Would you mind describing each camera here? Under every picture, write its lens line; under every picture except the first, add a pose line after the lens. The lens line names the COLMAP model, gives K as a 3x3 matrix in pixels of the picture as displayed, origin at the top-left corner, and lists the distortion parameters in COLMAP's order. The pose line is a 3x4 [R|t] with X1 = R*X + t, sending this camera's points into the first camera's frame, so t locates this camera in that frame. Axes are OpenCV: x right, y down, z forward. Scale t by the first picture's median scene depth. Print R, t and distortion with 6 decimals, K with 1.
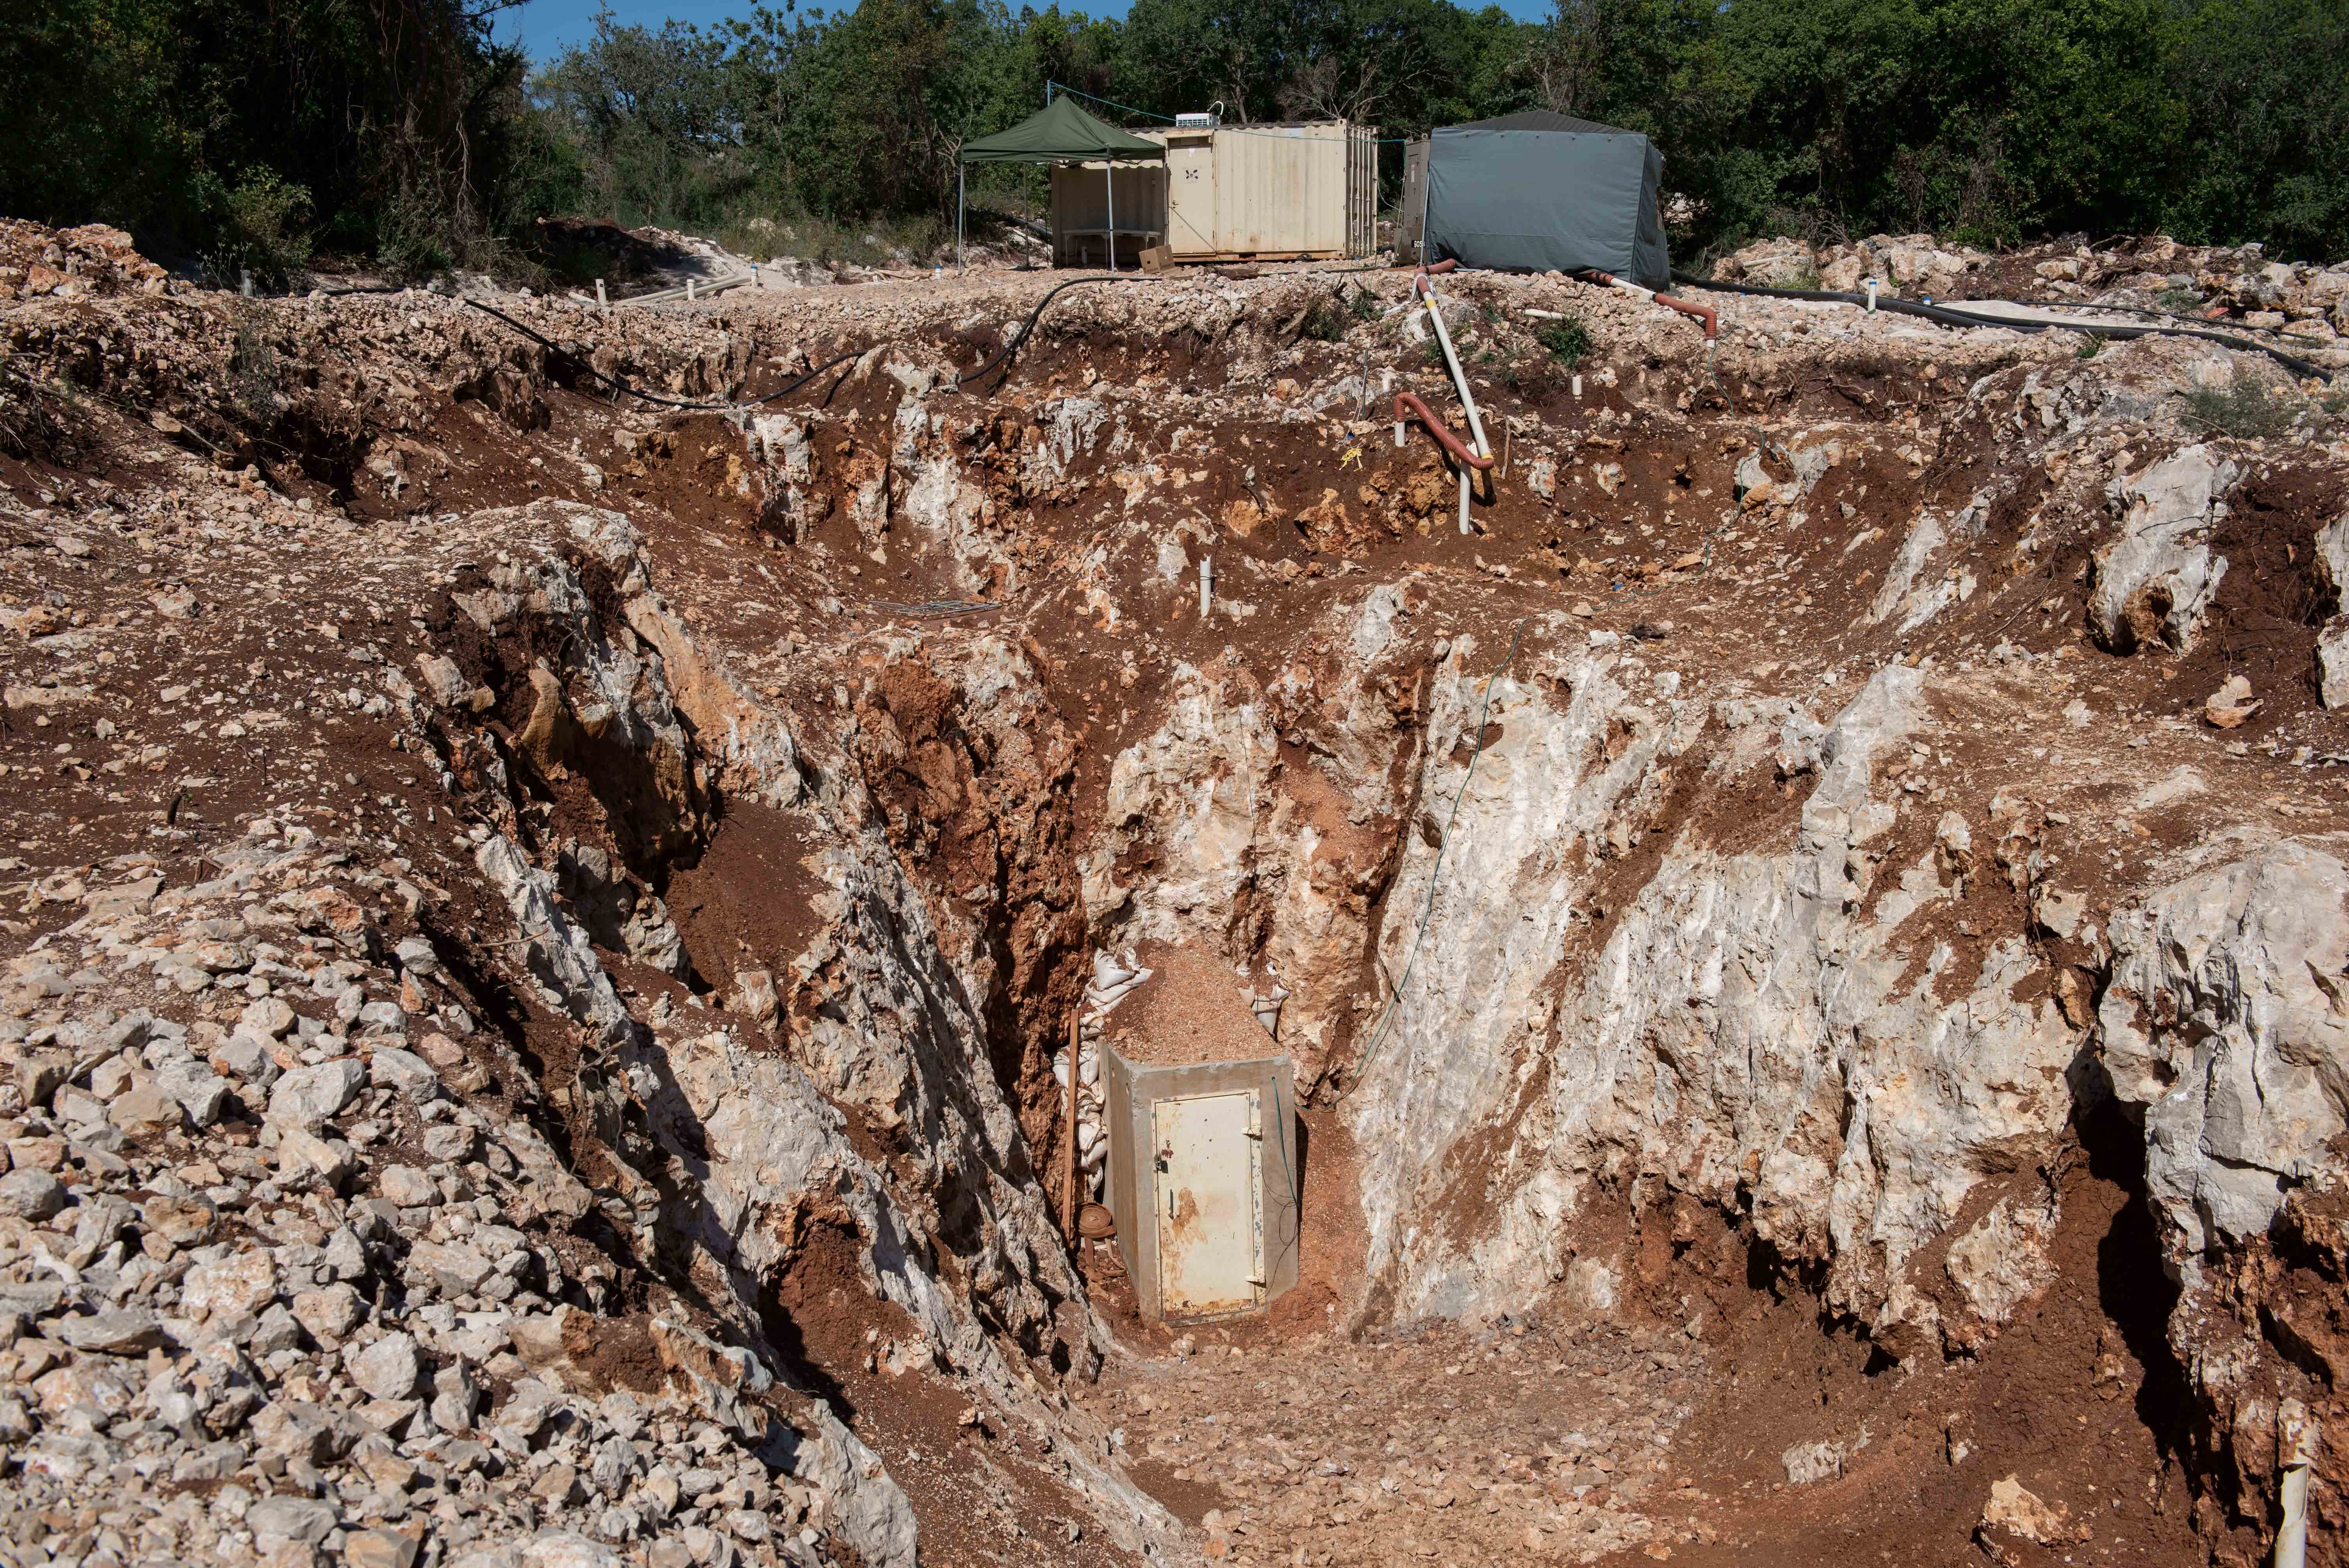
lens RADIAL K [[2605.1, 0, 1237.4], [0, 2605.1, 784.7], [0, 0, 1]] dist [0.048027, 0.033638]
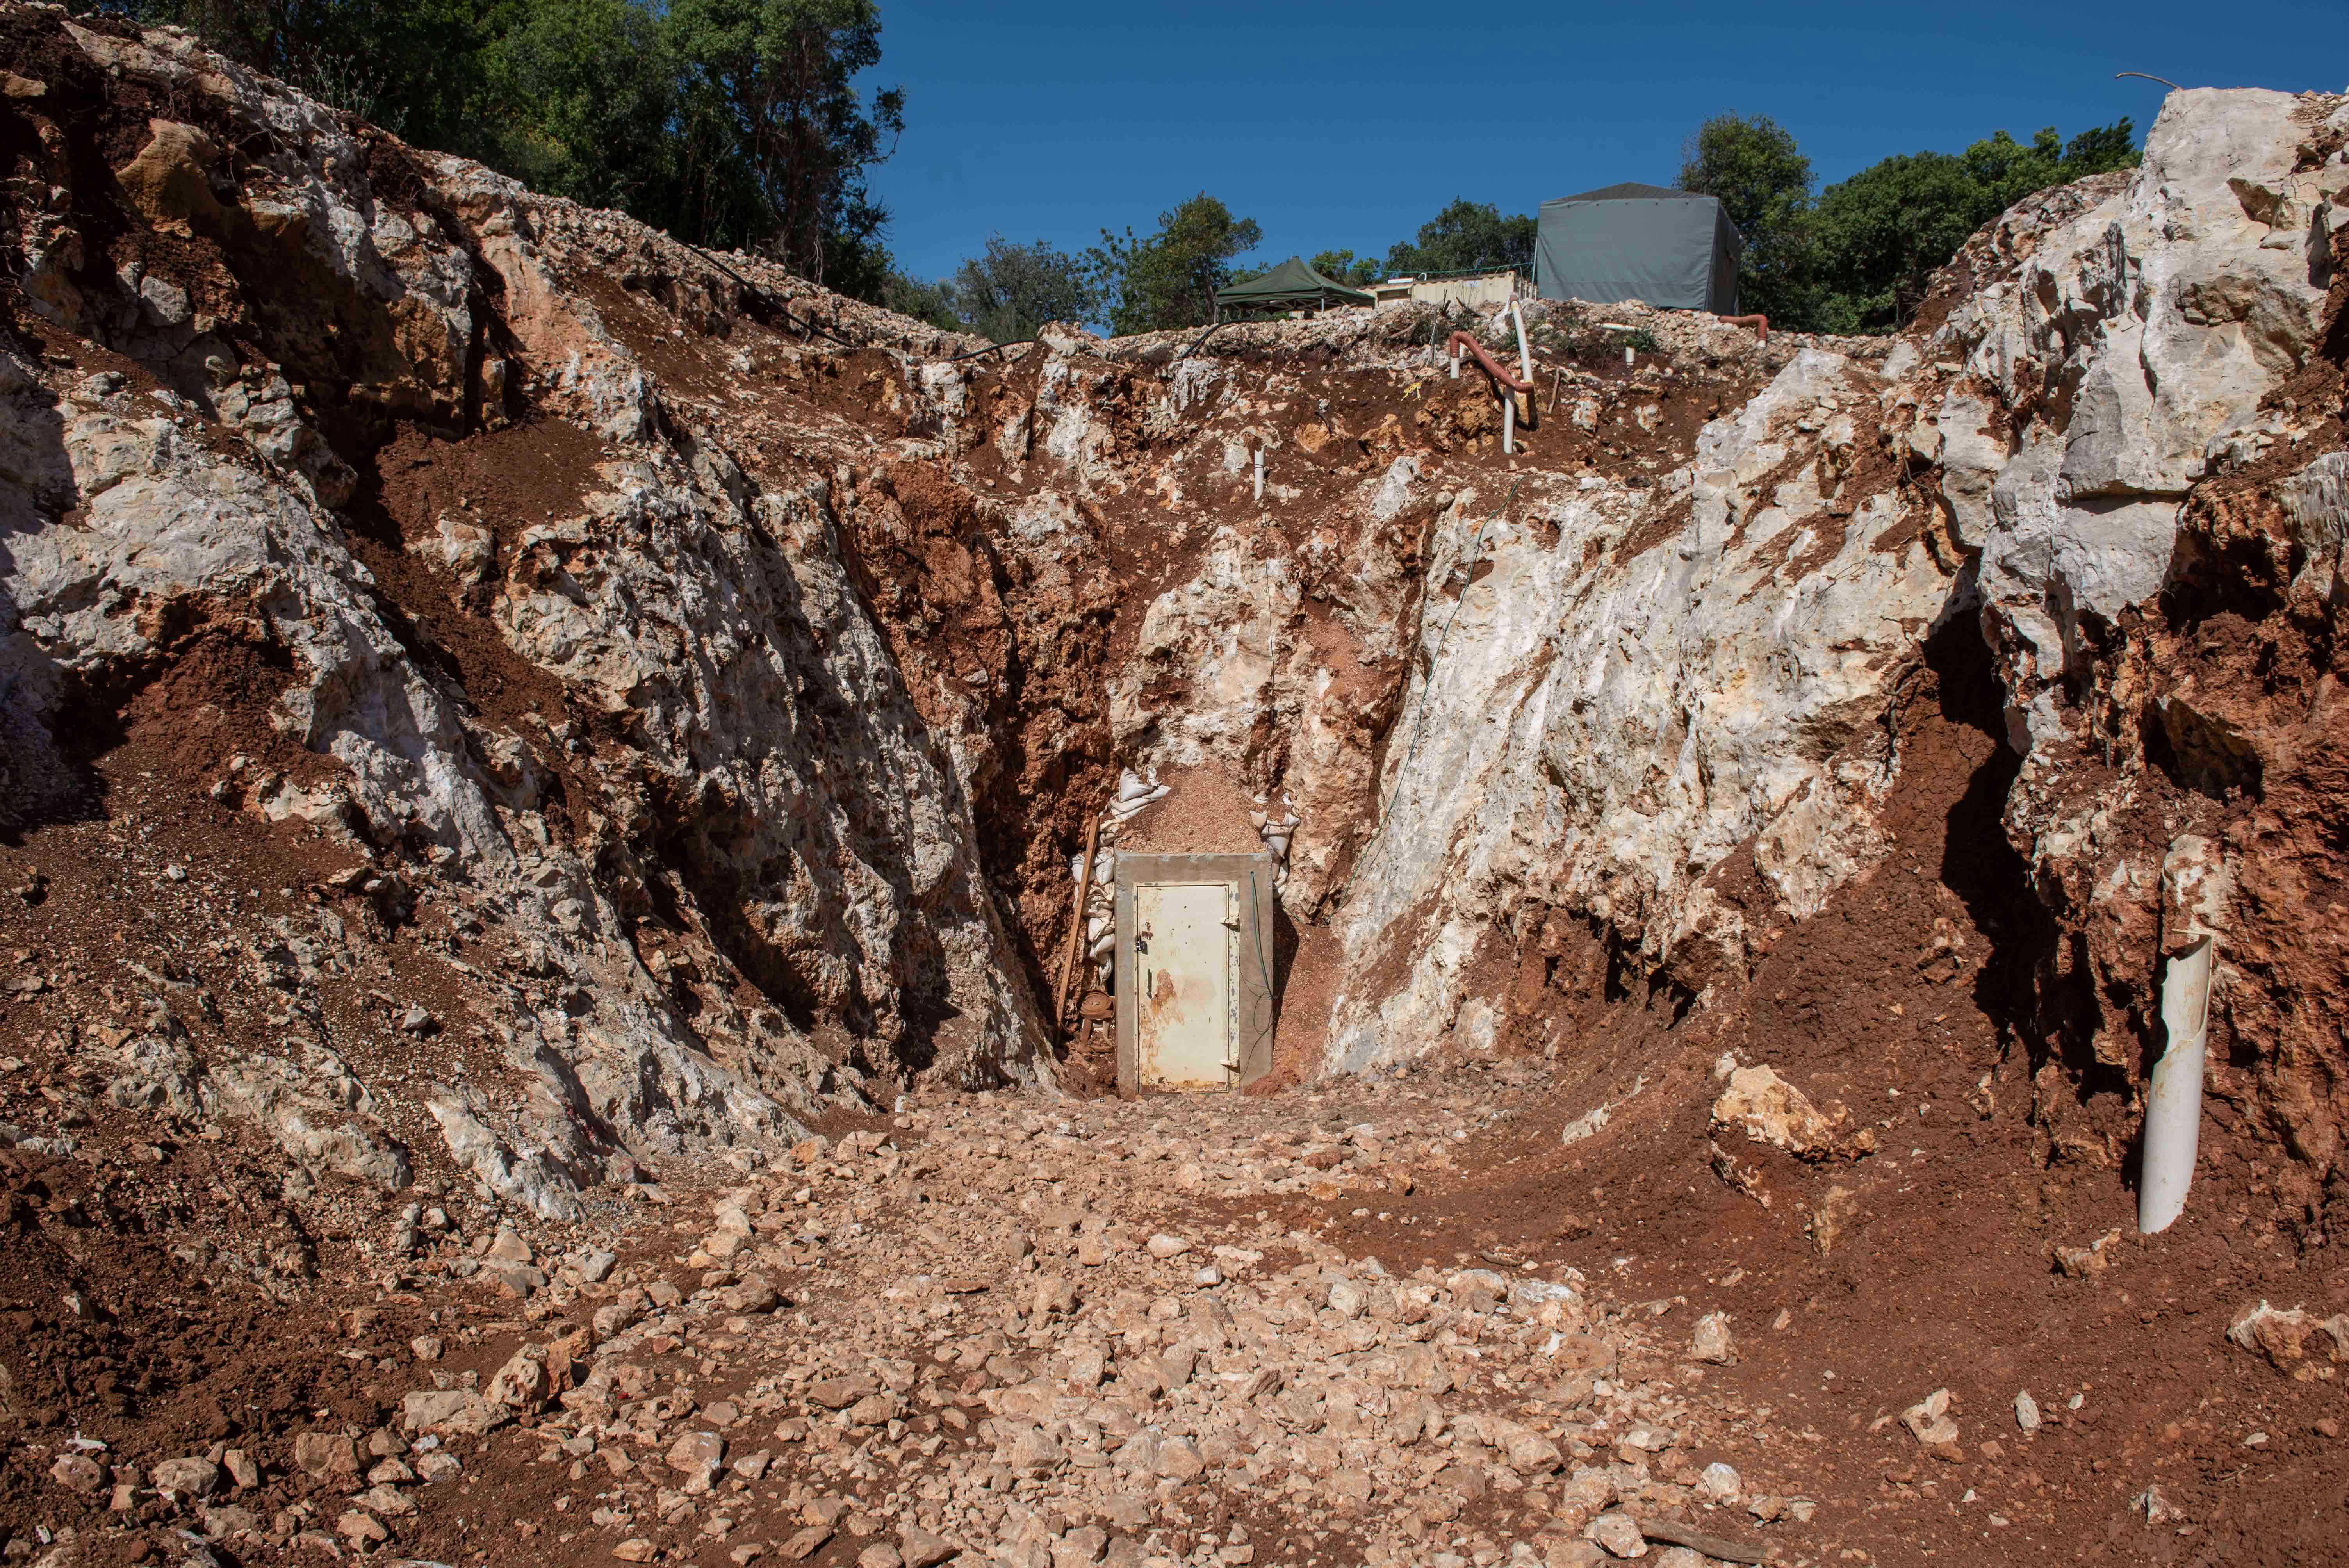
lens RADIAL K [[1738.1, 0, 1174.5], [0, 1738.1, 784.0], [0, 0, 1]] dist [-0.056202, -0.001166]
pose [[0.976473, 0.037441, -0.212363, 0.124149], [-0.053526, 0.996074, -0.070505, 0.120461], [0.208890, 0.080213, 0.974644, 0.281036]]
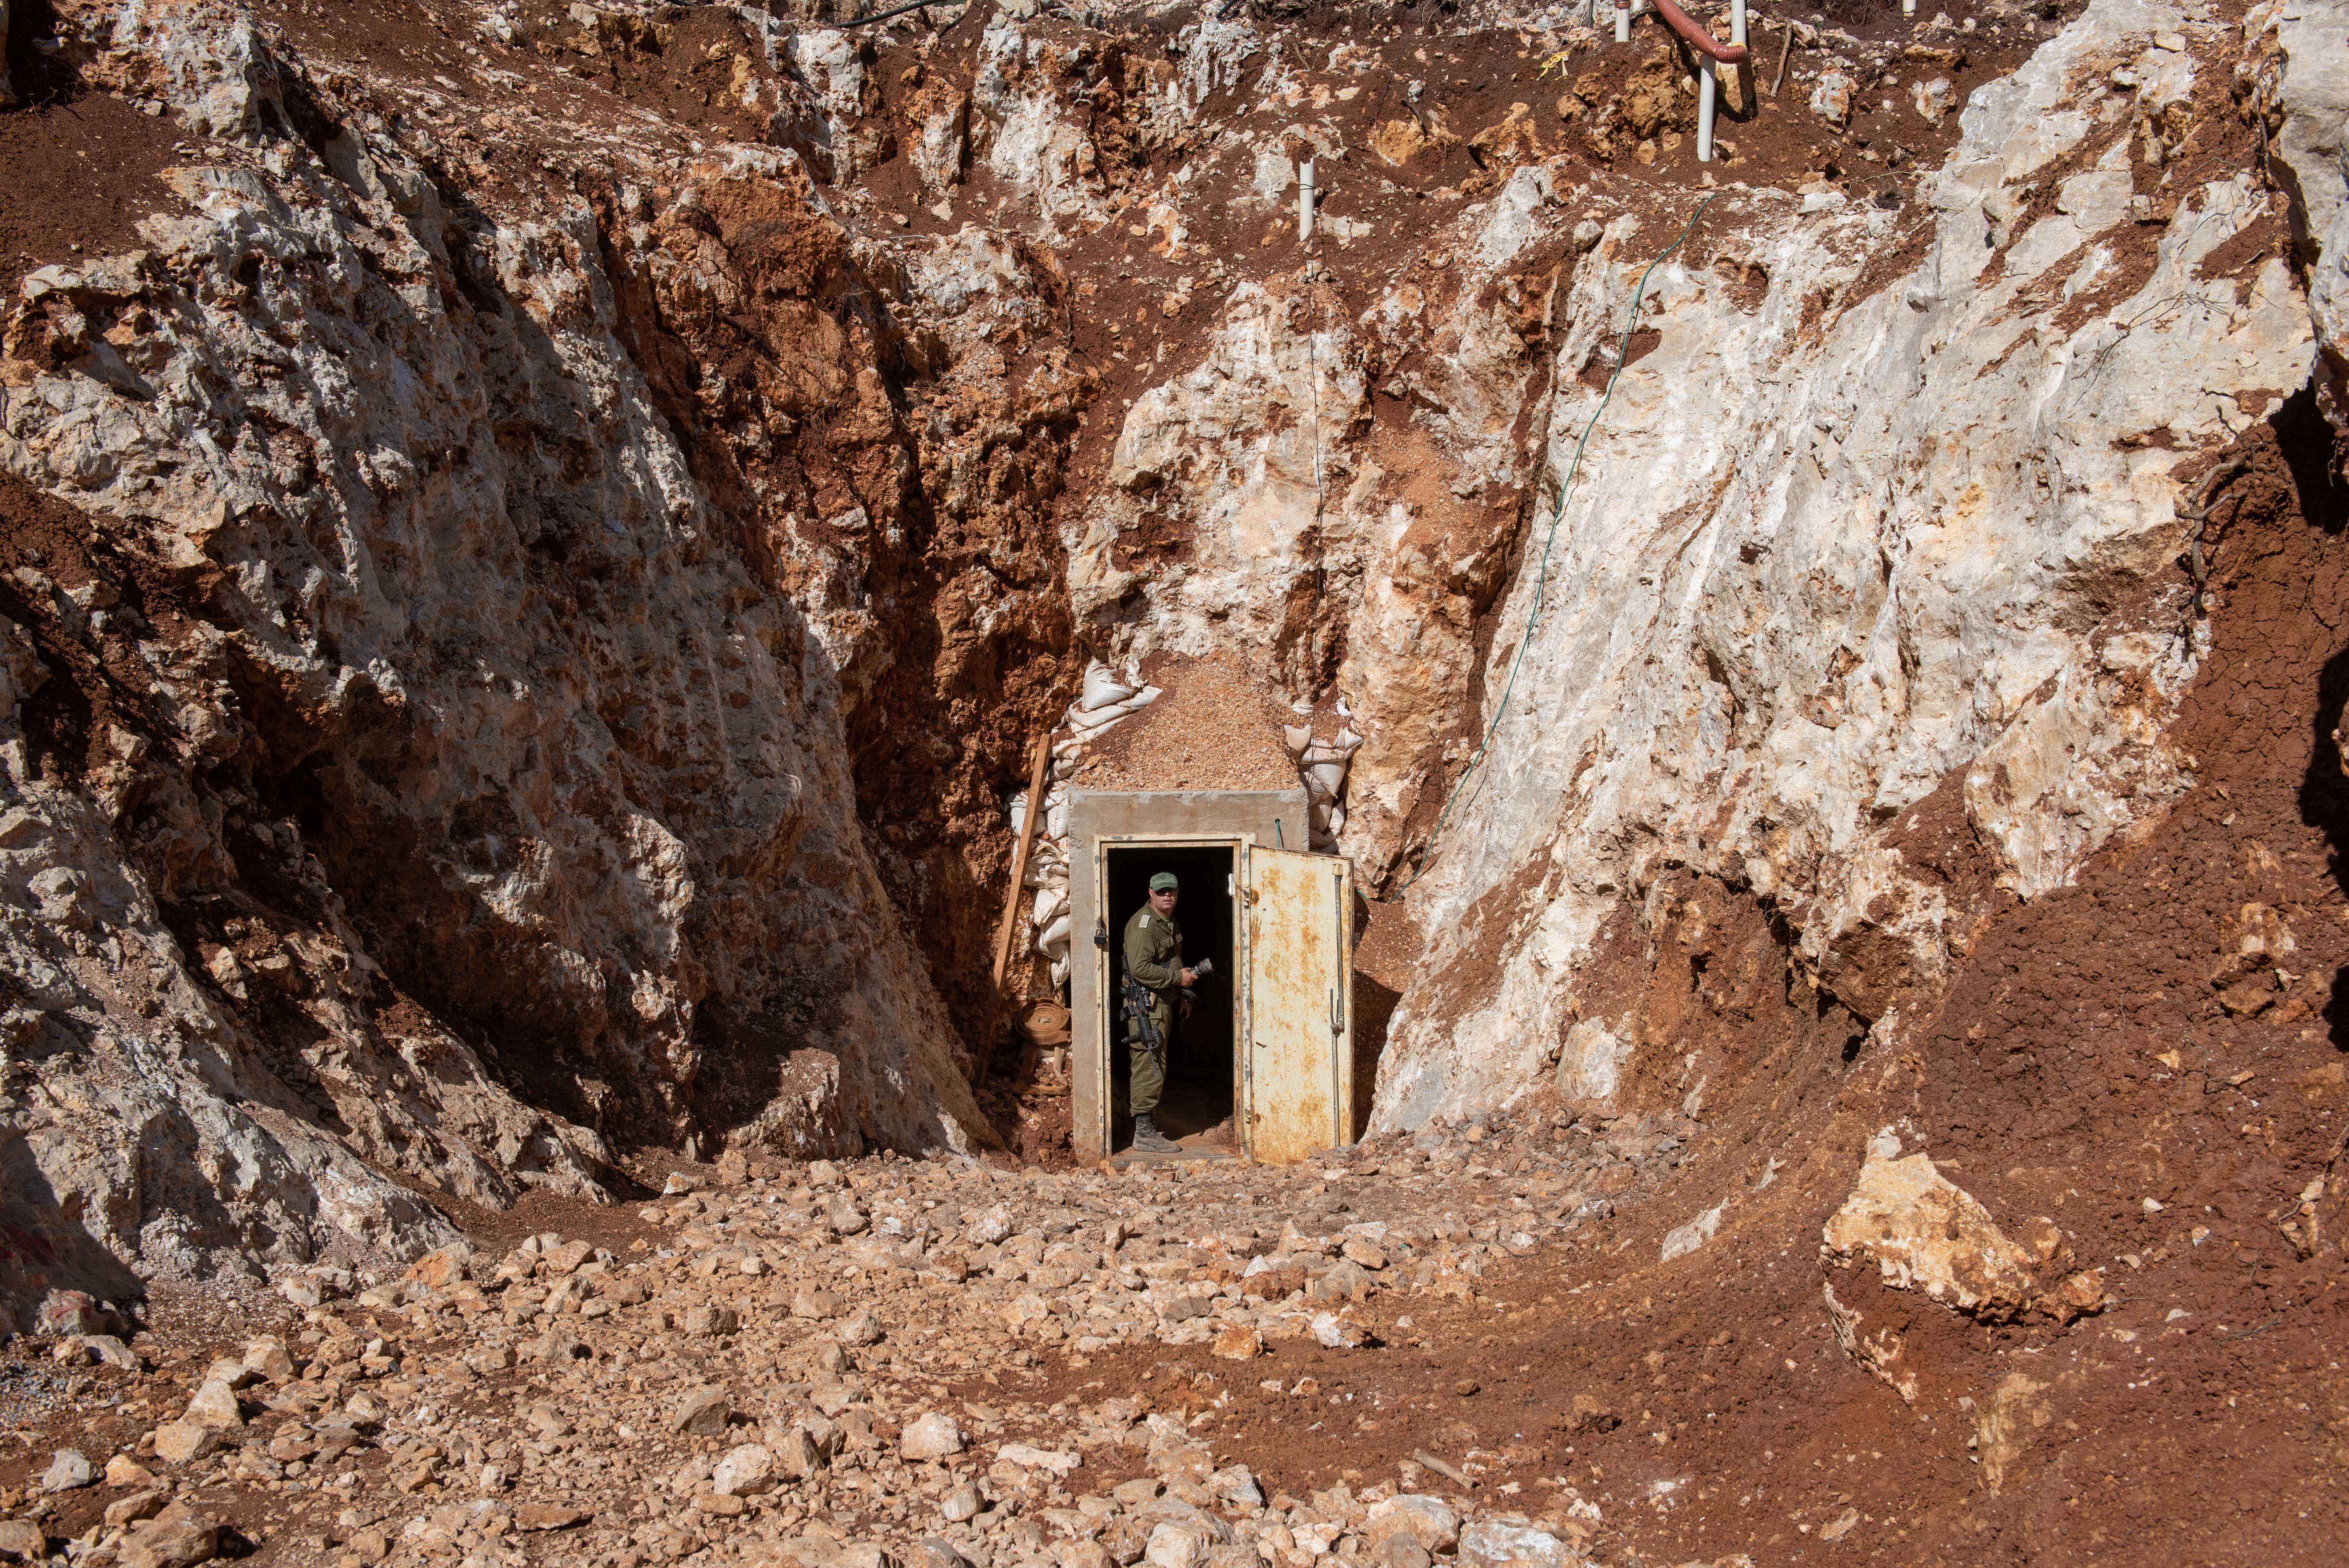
lens RADIAL K [[2563.5, 0, 1168.9], [0, 2563.5, 833.0], [0, 0, 1]] dist [0.041252, -0.006898]
pose [[0.967741, 0.048530, -0.247228, 0.144796], [-0.053110, 0.998518, -0.011887, 0.117986], [0.246284, 0.024634, 0.968885, 0.314776]]
